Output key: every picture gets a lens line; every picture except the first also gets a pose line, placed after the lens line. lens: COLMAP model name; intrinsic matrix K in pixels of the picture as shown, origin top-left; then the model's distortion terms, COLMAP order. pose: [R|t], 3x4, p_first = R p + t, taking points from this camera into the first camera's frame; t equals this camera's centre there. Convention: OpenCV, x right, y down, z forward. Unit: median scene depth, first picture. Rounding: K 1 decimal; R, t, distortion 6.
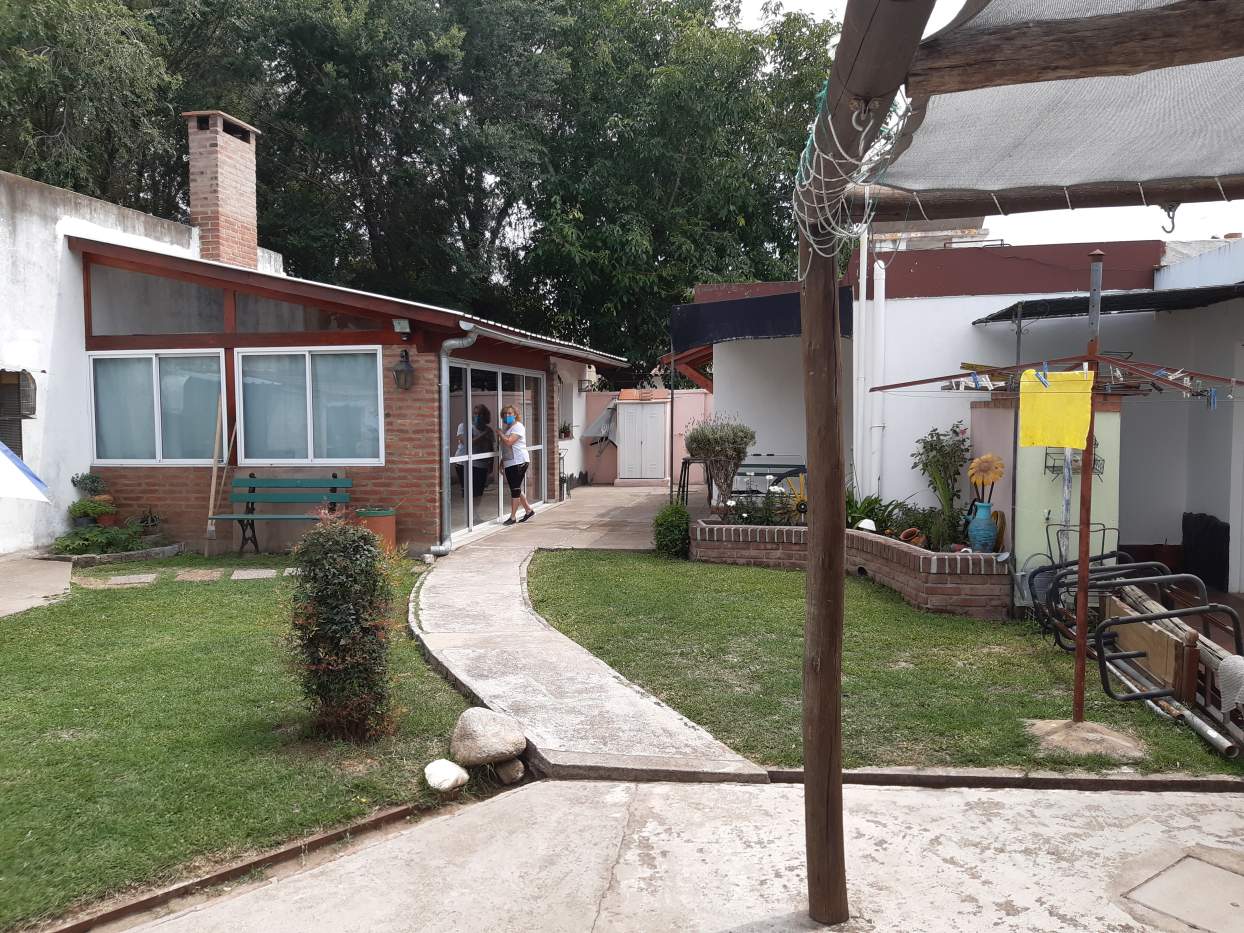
lens RADIAL K [[997.3, 0, 628.7], [0, 997.3, 463.0], [0, 0, 1]] dist [0.045517, -0.115033]
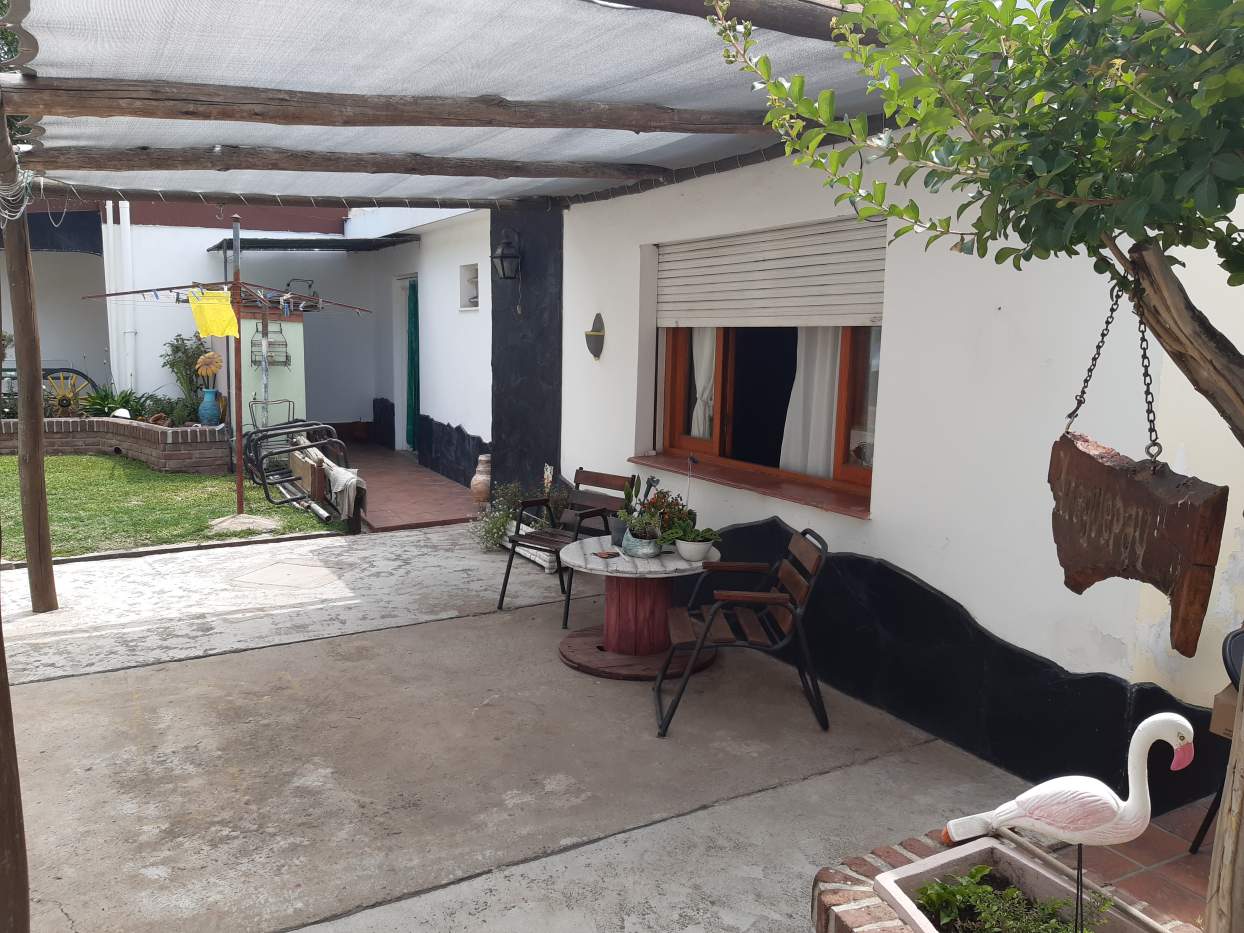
lens RADIAL K [[997.3, 0, 628.7], [0, 997.3, 463.0], [0, 0, 1]] dist [0.045517, -0.115033]
pose [[0.796633, -0.062567, 0.601216, -0.004473], [0.015152, 0.996383, 0.083613, 0.029281], [-0.604273, -0.057499, 0.794700, -0.328852]]
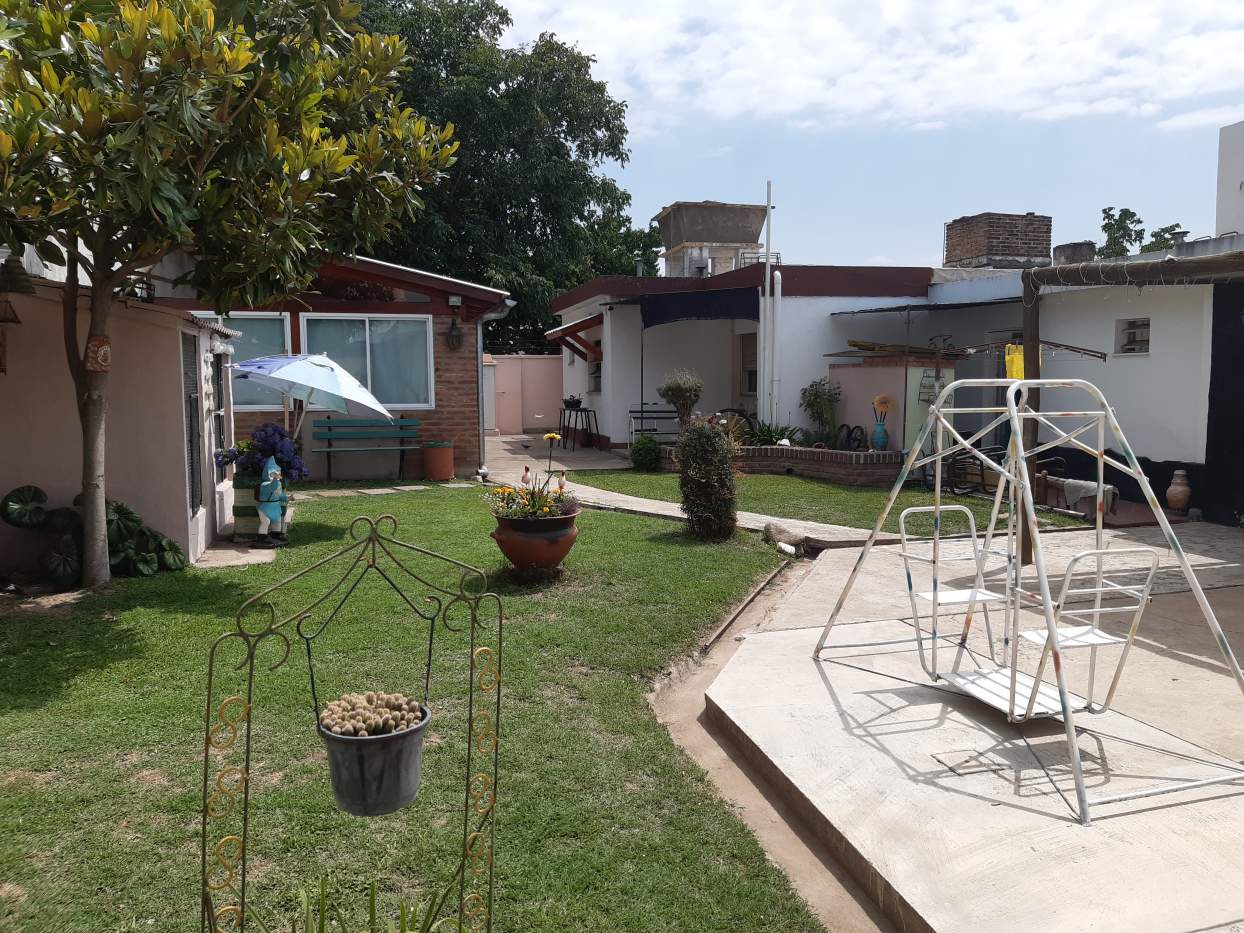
lens RADIAL K [[997.3, 0, 628.7], [0, 997.3, 463.0], [0, 0, 1]] dist [0.045517, -0.115033]
pose [[0.906691, -0.028355, 0.420841, -0.624985], [0.017754, 0.999419, 0.029088, 0.043406], [-0.421421, -0.018902, 0.906668, -0.298866]]
